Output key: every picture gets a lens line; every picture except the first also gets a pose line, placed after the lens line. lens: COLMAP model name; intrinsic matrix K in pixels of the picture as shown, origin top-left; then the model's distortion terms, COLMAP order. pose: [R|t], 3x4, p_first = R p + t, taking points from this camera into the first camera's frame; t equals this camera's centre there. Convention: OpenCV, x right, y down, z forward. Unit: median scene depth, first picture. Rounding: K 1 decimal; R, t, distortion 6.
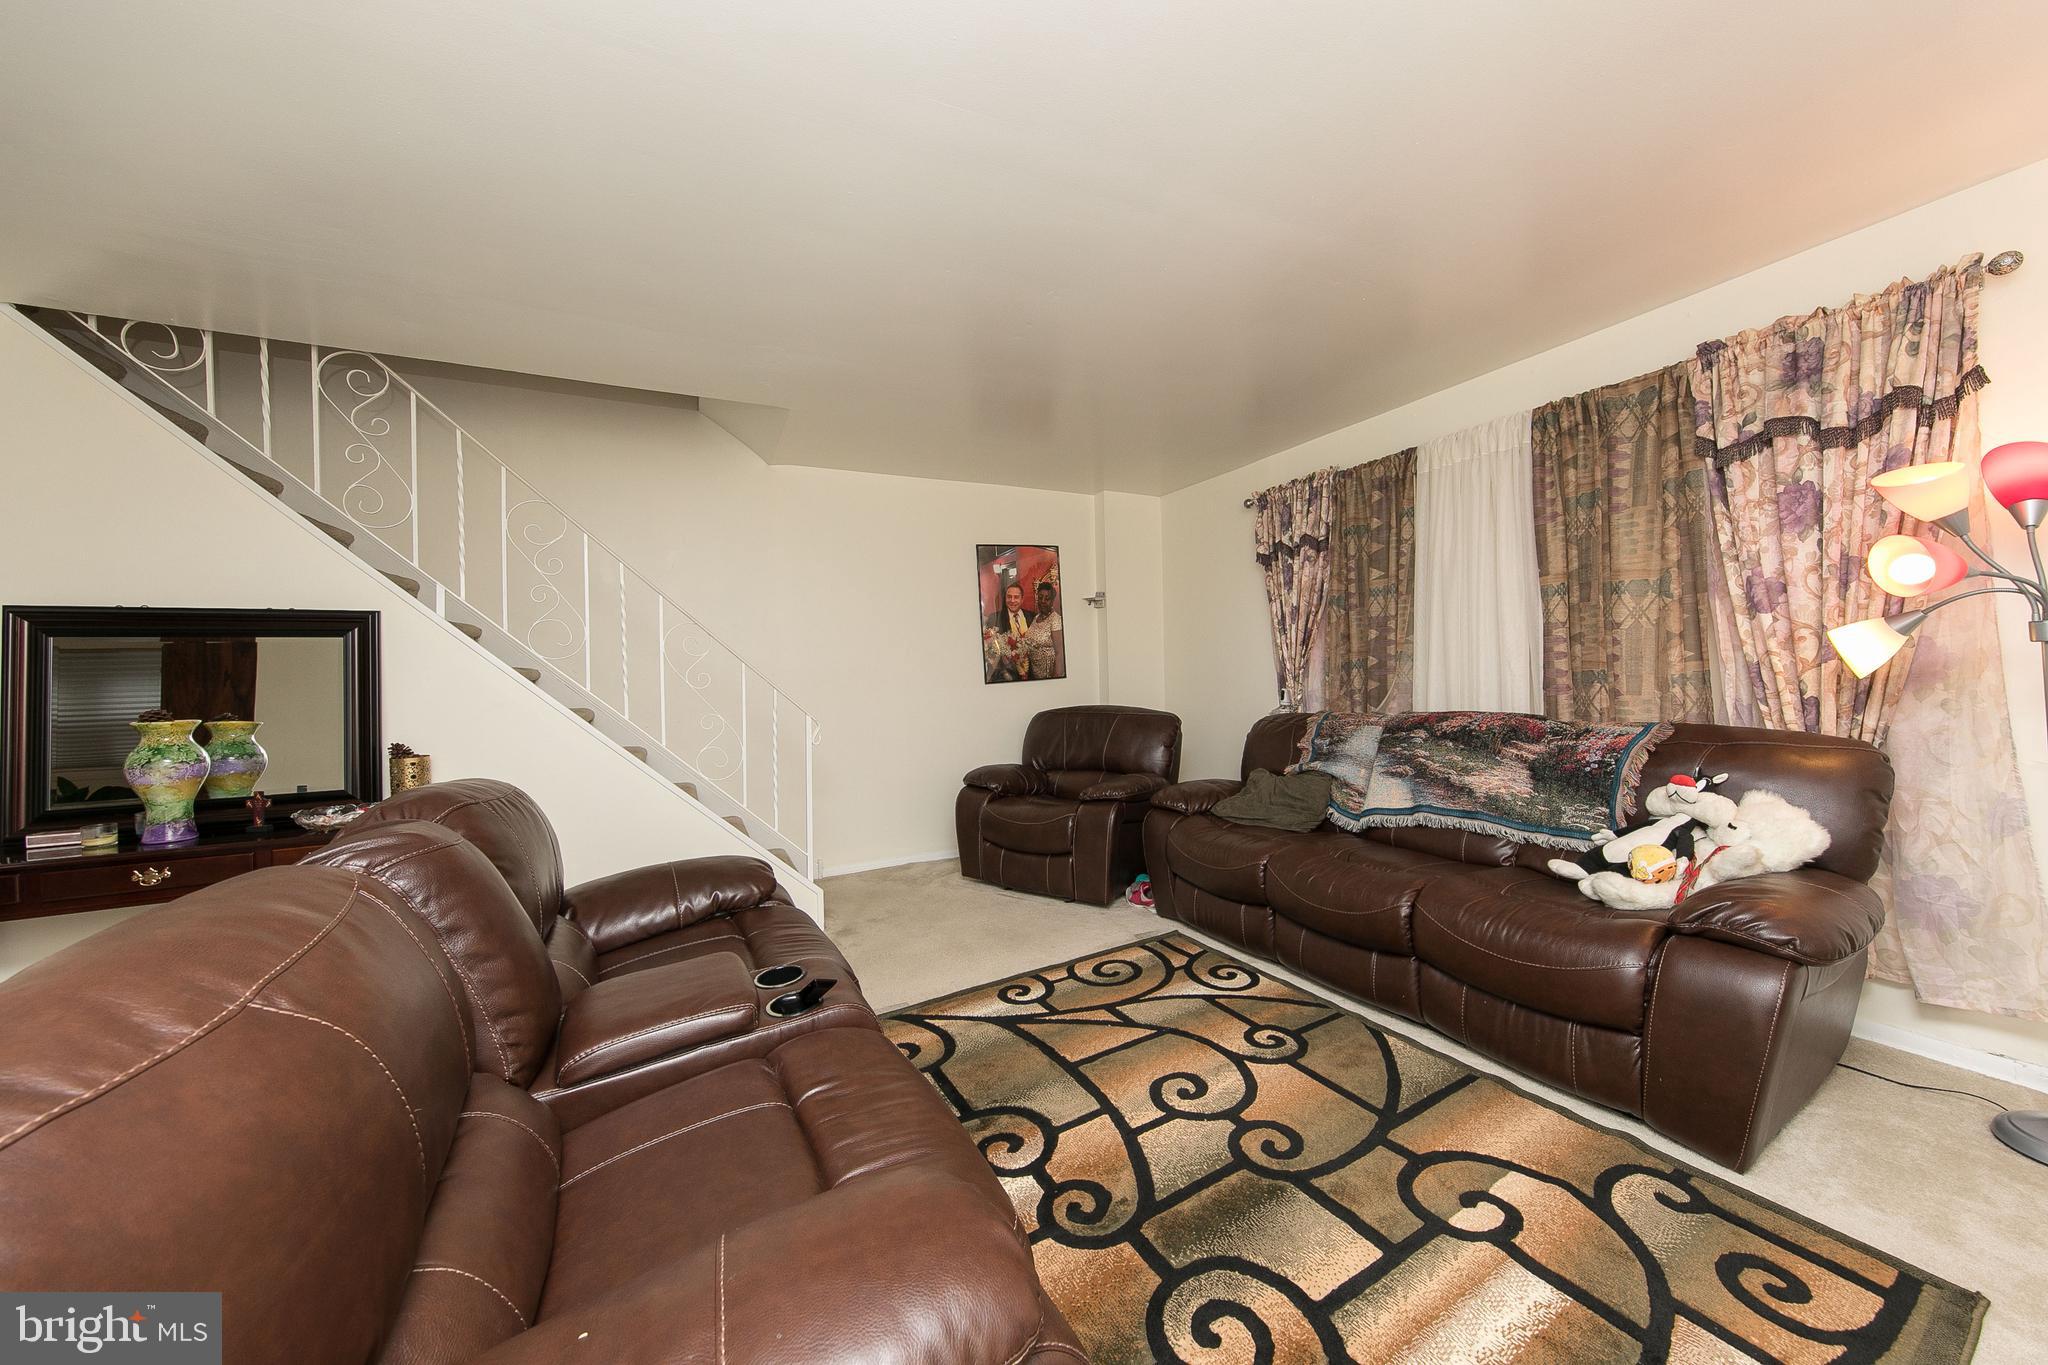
lens RADIAL K [[715.8, 0, 1025.0], [0, 715.8, 675.9], [0, 0, 1]] dist [0.003485, 0.000112]
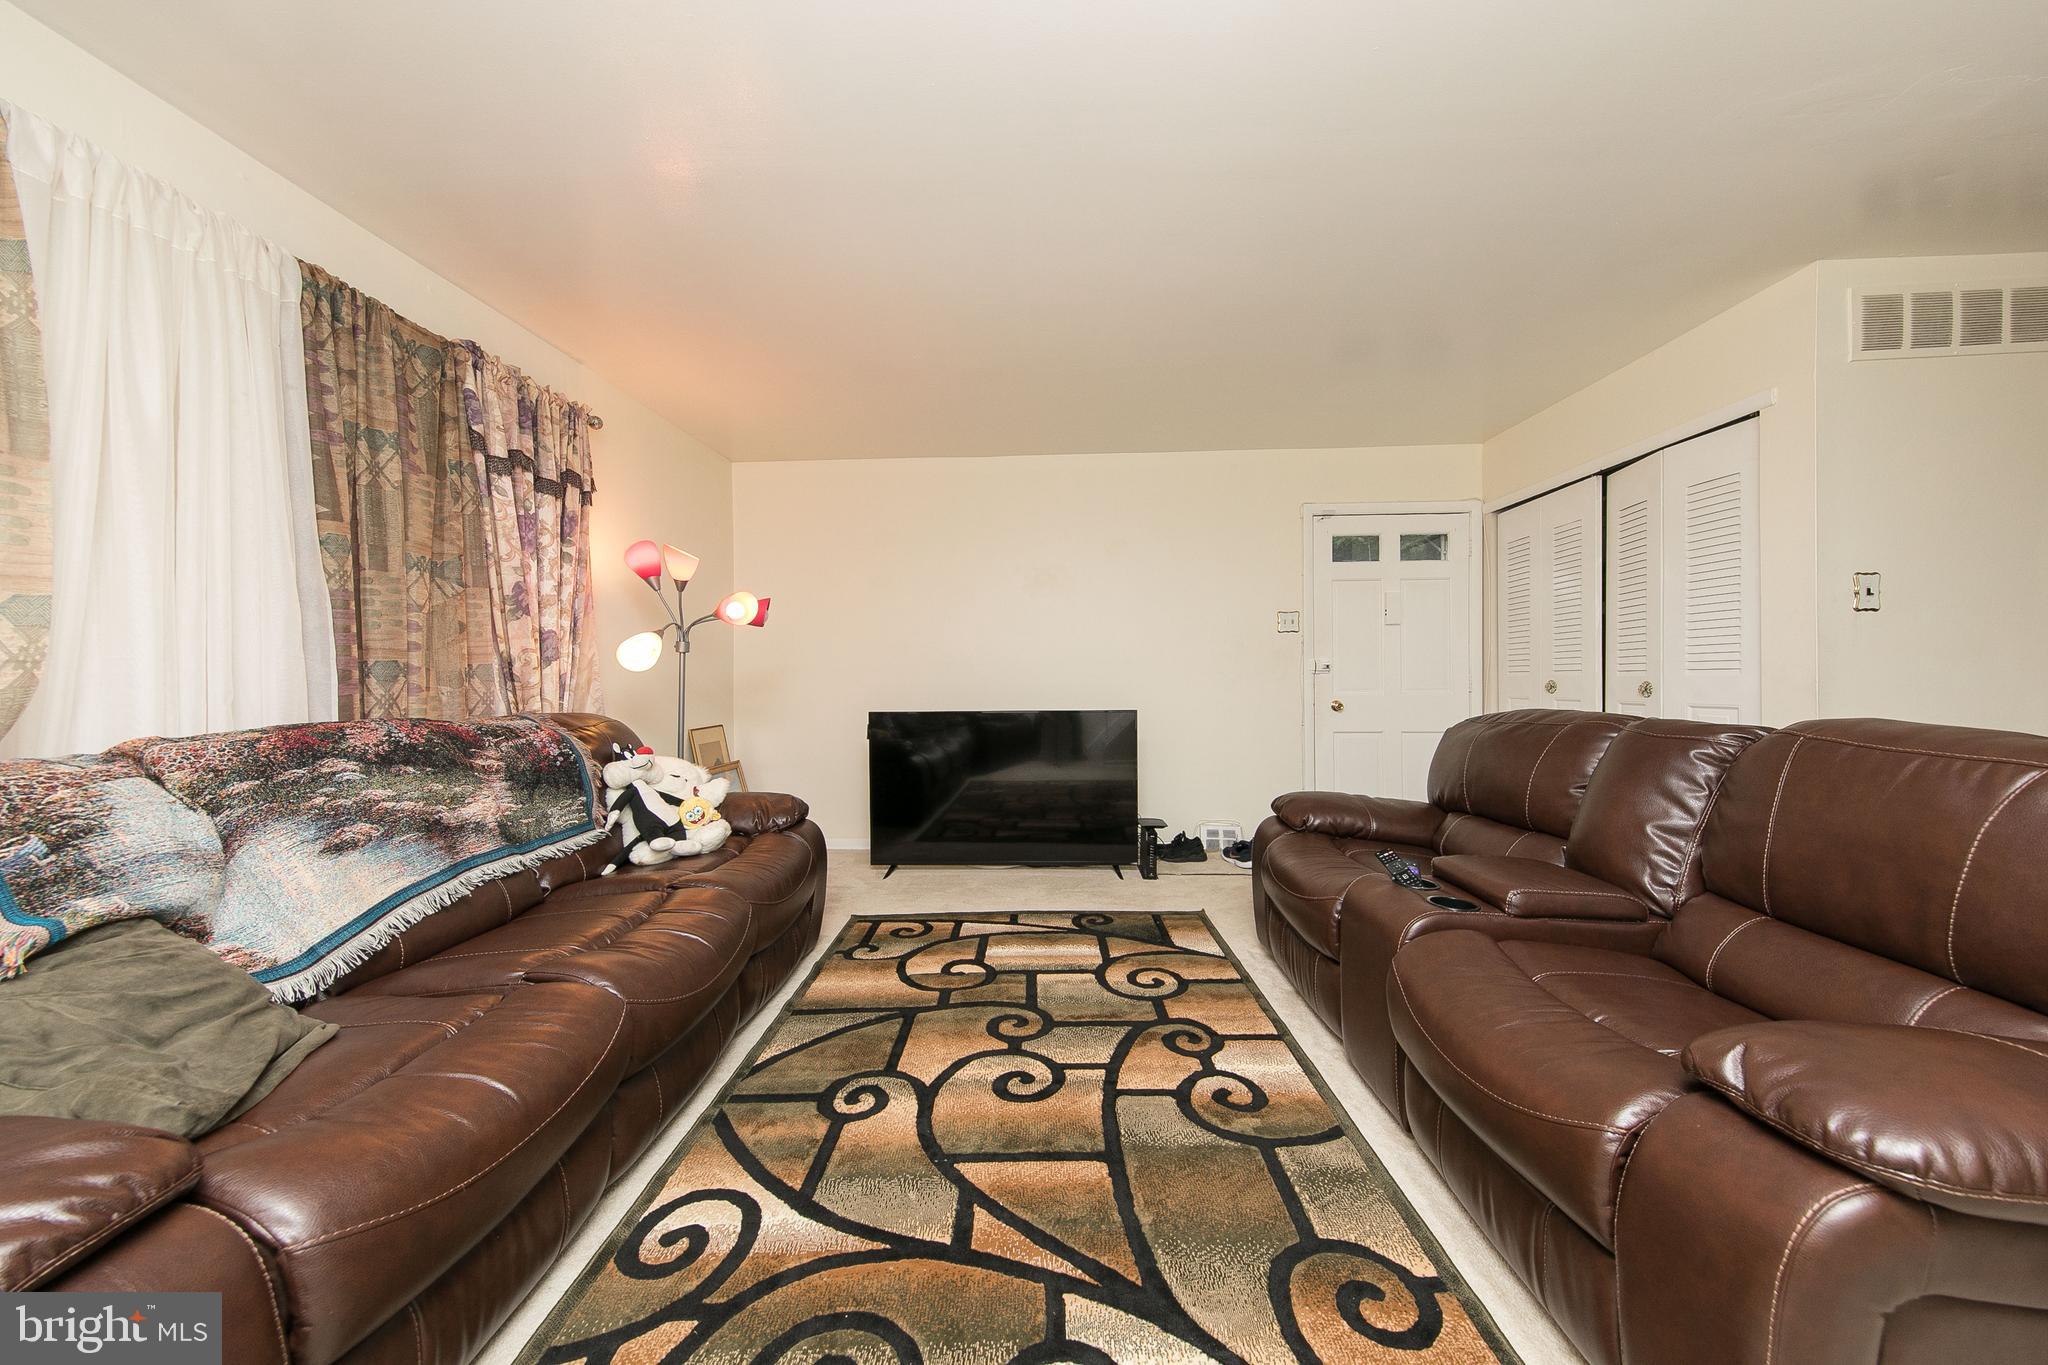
lens RADIAL K [[673.4, 0, 1035.4], [0, 673.4, 678.5], [0, 0, 1]] dist [0.001160, 0.000257]
pose [[-0.875487, 0.030732, 0.482263, -0.178727], [0.032841, 0.999452, -0.004071, 0.039088], [-0.482124, 0.012274, -0.876017, 1.336398]]
